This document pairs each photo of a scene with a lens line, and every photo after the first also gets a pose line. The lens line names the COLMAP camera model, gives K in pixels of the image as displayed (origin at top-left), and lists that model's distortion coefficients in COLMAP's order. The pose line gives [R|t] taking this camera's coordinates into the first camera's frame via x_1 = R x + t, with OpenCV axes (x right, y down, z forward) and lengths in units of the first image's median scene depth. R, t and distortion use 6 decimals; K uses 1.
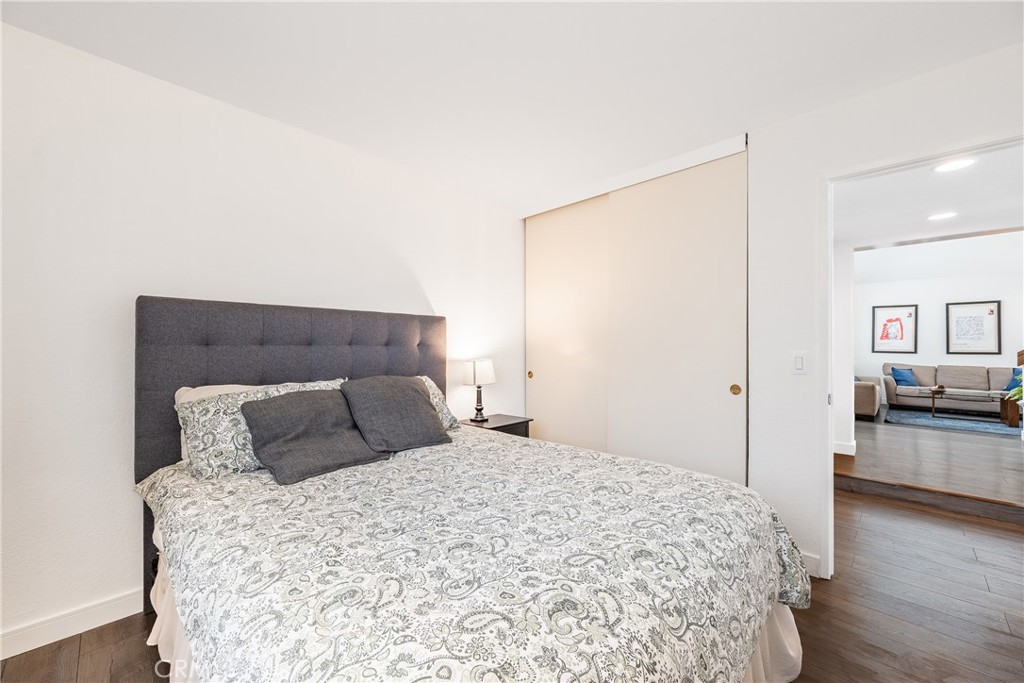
lens RADIAL K [[390.9, 0, 526.7], [0, 390.9, 343.9], [0, 0, 1]] dist [-0.001285, -0.000156]
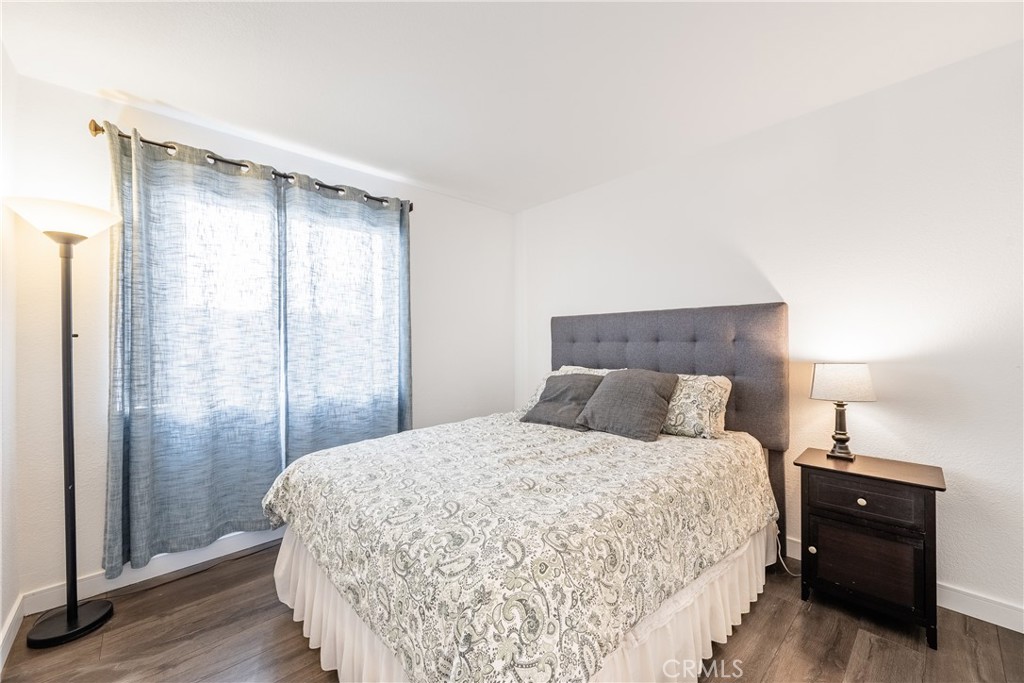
lens RADIAL K [[390.9, 0, 526.7], [0, 390.9, 343.9], [0, 0, 1]] dist [-0.001285, -0.000156]
pose [[-0.044679, -0.007265, -0.998975, 1.178912], [-0.001228, 0.999973, -0.007218, 0.032520], [0.999001, 0.000904, -0.044687, 1.104404]]
